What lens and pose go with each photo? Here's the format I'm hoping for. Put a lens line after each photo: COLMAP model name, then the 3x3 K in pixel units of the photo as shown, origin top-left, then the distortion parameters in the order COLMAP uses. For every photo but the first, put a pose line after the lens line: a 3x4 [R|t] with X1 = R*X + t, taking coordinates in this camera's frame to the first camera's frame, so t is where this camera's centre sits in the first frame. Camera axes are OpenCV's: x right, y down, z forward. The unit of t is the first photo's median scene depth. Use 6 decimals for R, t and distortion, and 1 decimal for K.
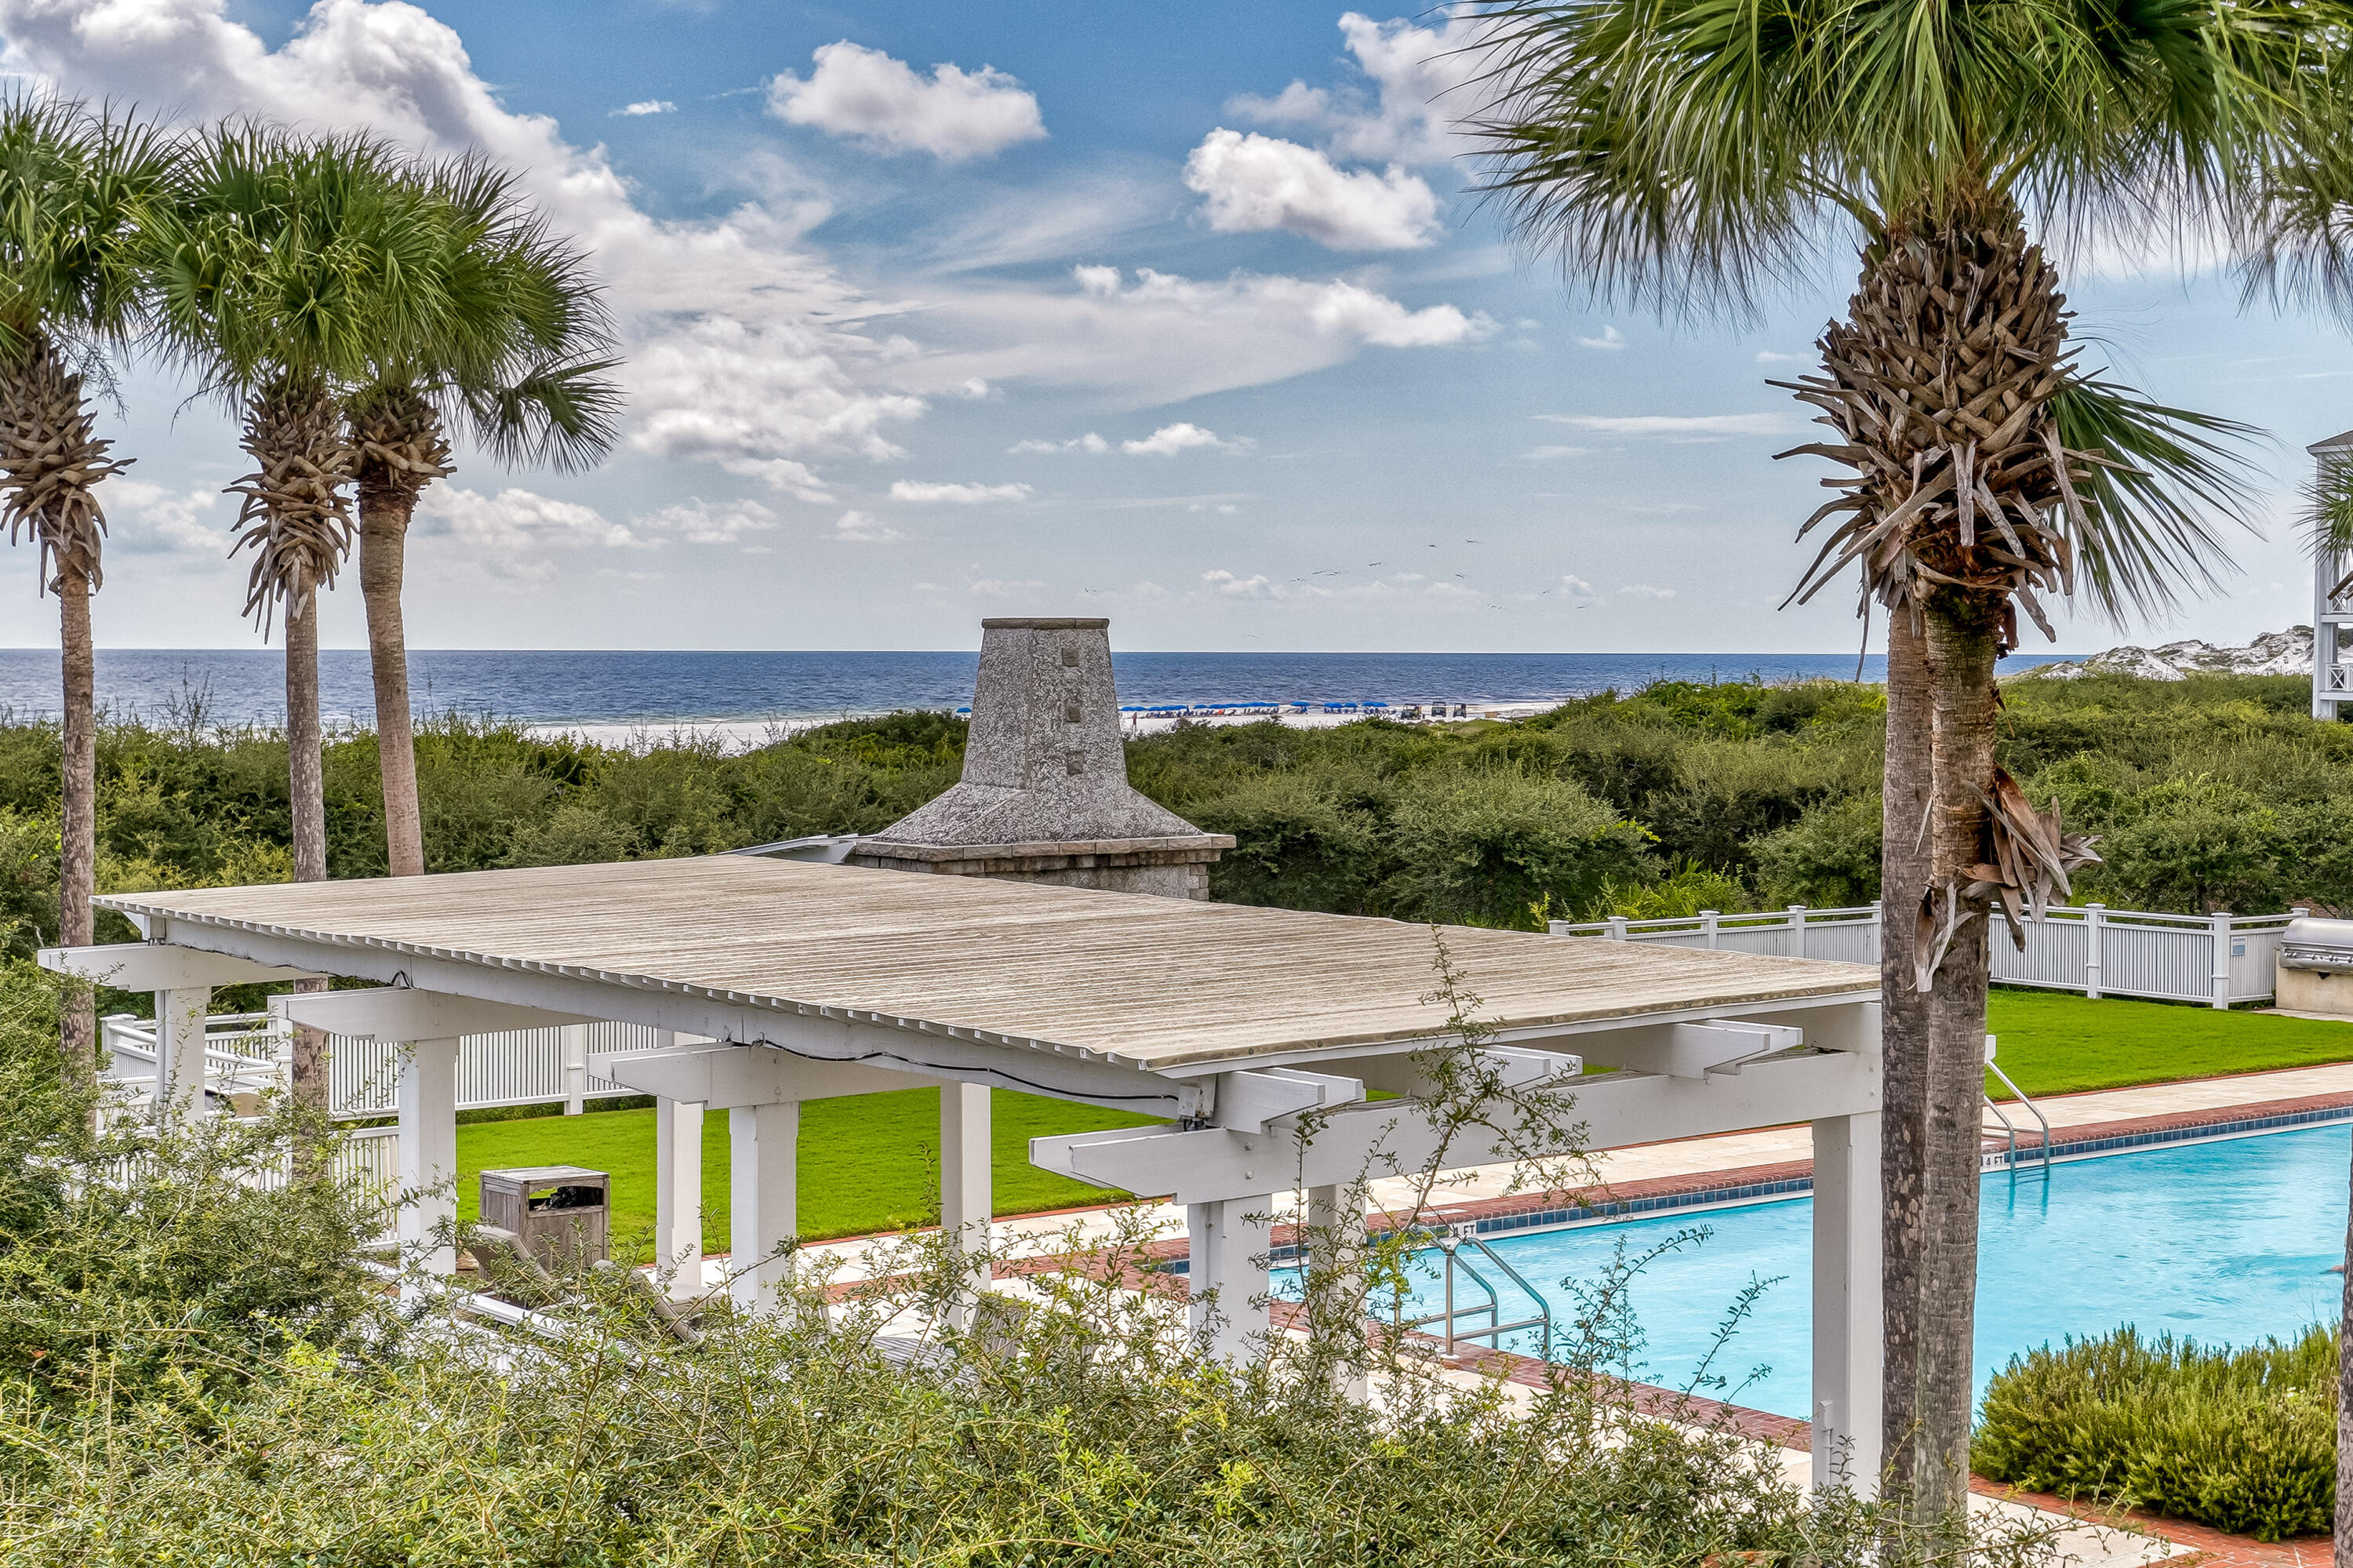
lens RADIAL K [[3532.6, 0, 1168.2], [0, 3532.6, 773.1], [0, 0, 1]] dist [-0.011531, 0.000000]
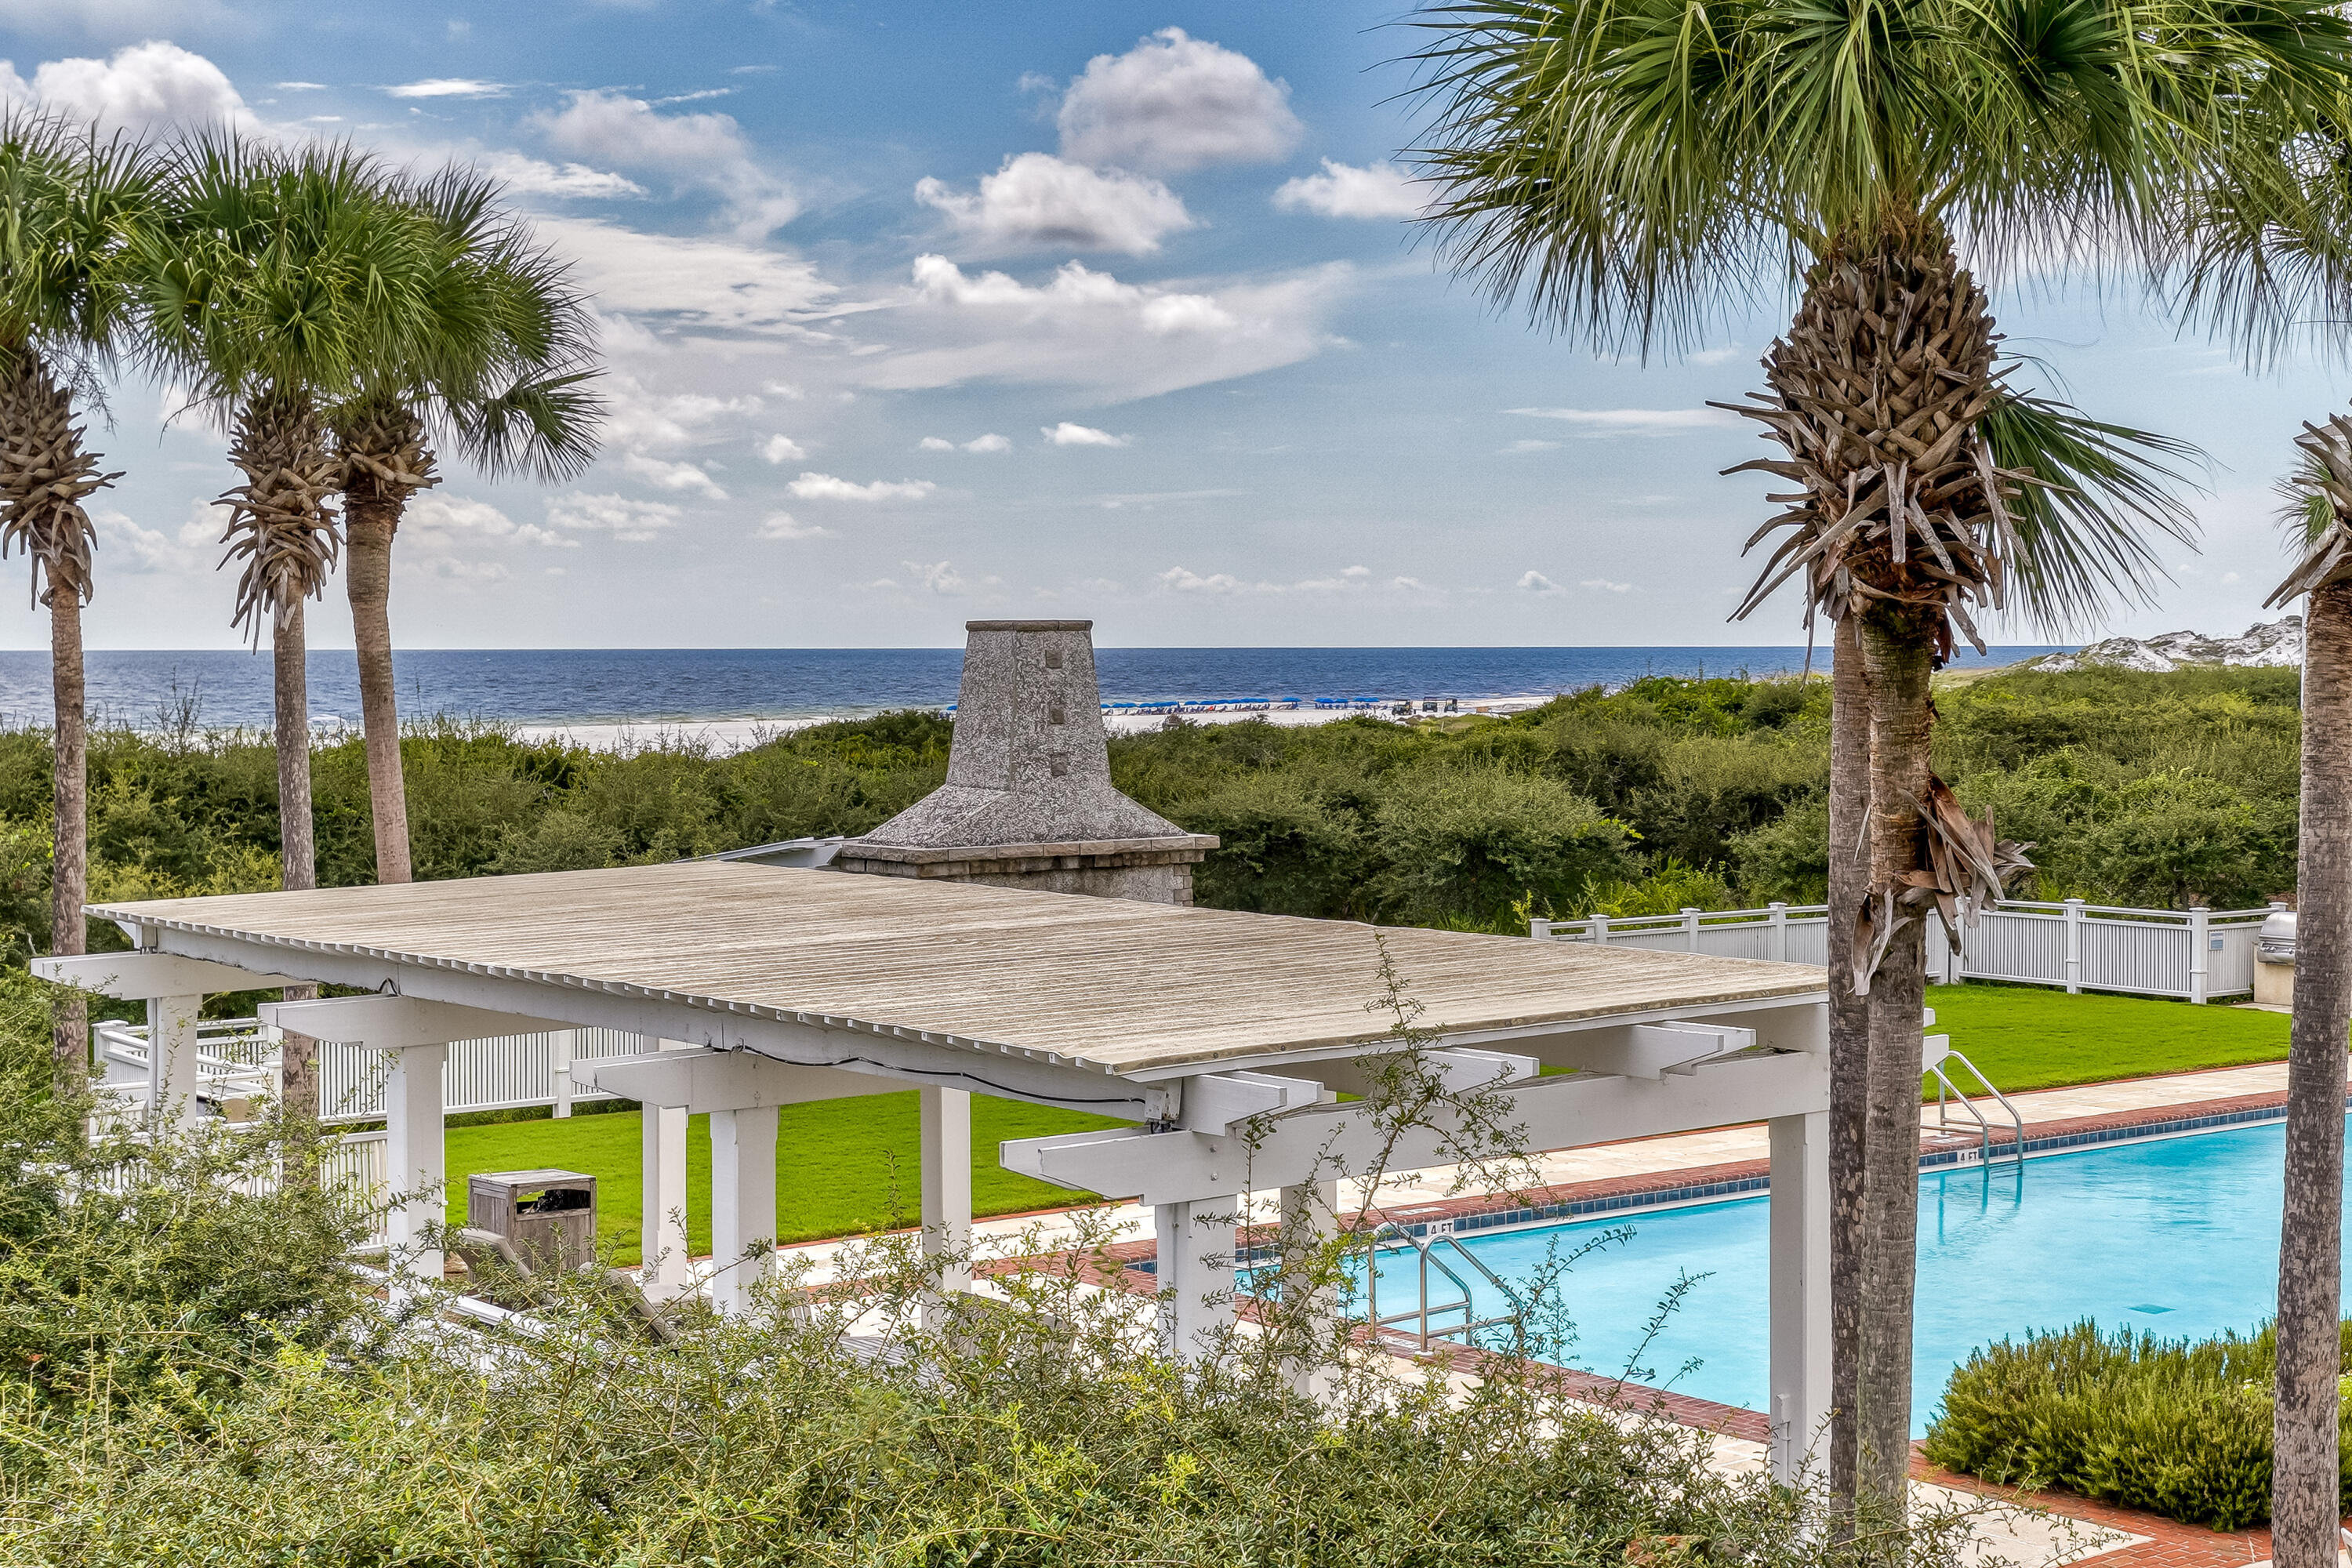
lens RADIAL K [[3531.0, 0, 1131.8], [0, 3531.0, 765.0], [0, 0, 1]] dist [-0.011531, 0.000000]
pose [[0.999957, -0.006164, -0.006904, 0.002612], [0.006151, 0.999979, -0.001978, -0.001397], [0.006917, 0.001935, 0.999974, -0.009505]]
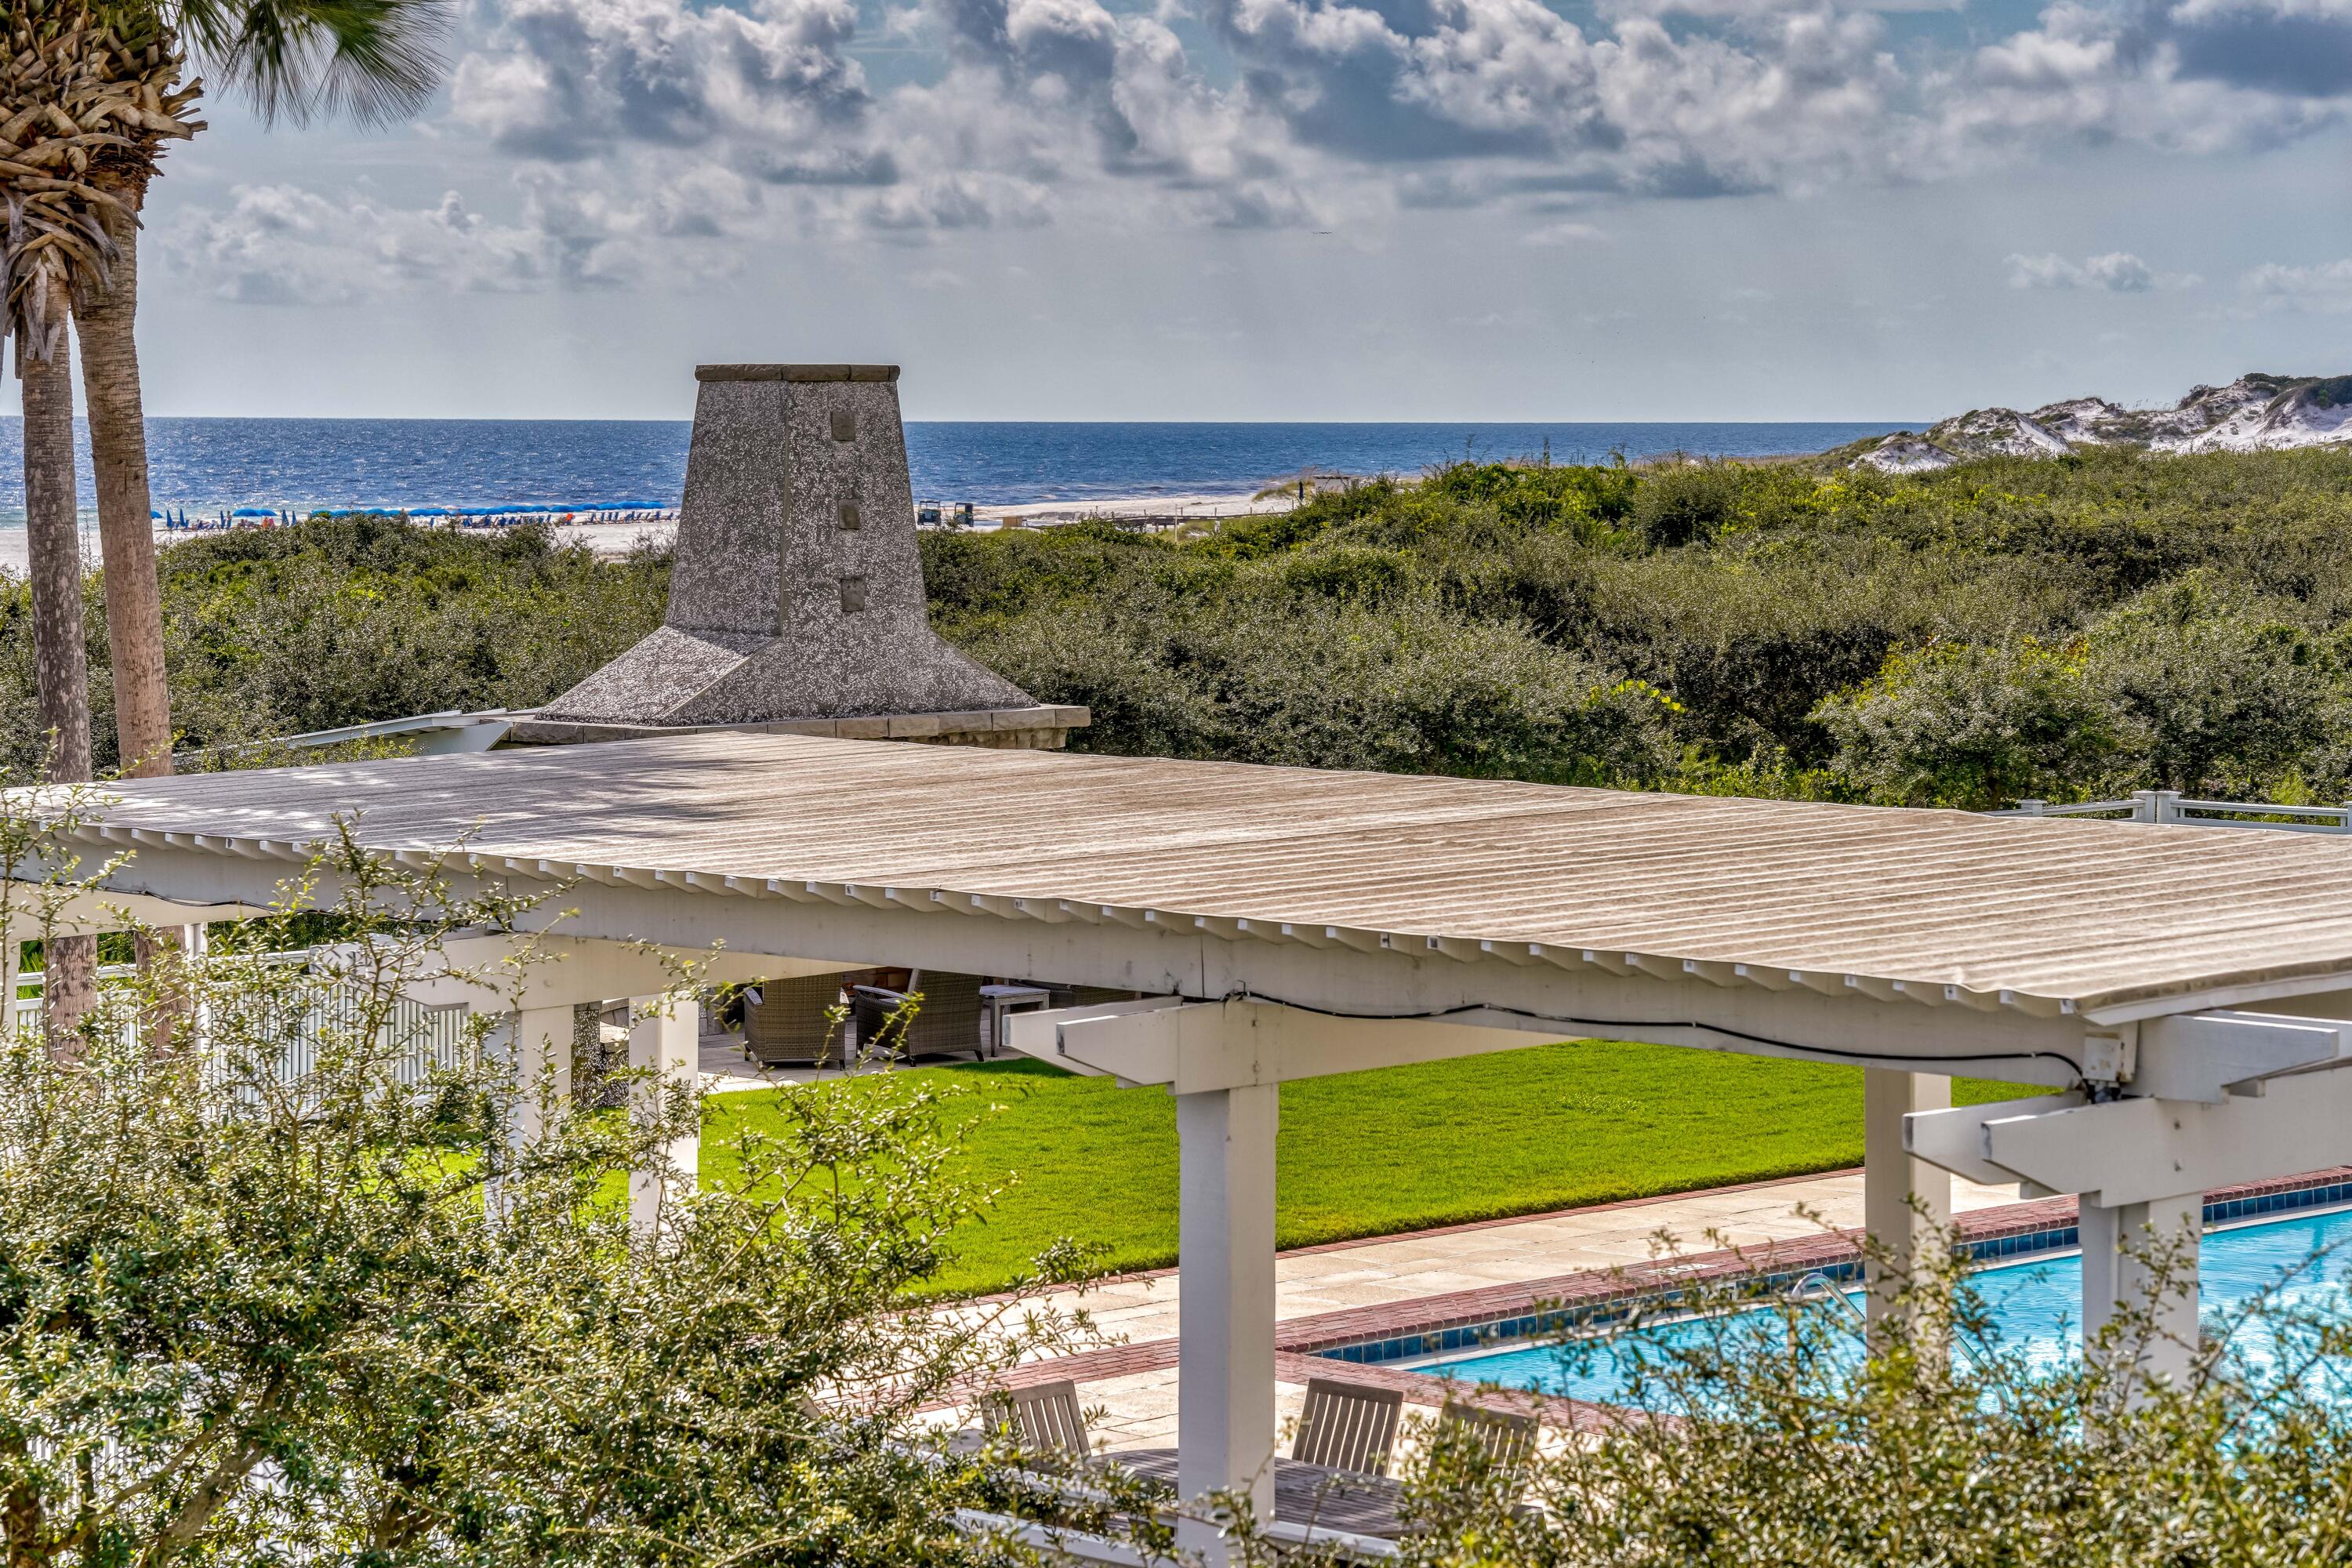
lens RADIAL K [[5636.9, 0, 1223.5], [0, 5636.9, 888.3], [0, 0, 1]] dist [0.182881, 0.000000]
pose [[0.993236, -0.011968, 0.115496, -0.157655], [0.006396, 0.998803, 0.048495, 0.002380], [-0.115938, -0.047428, 0.992123, -0.043842]]
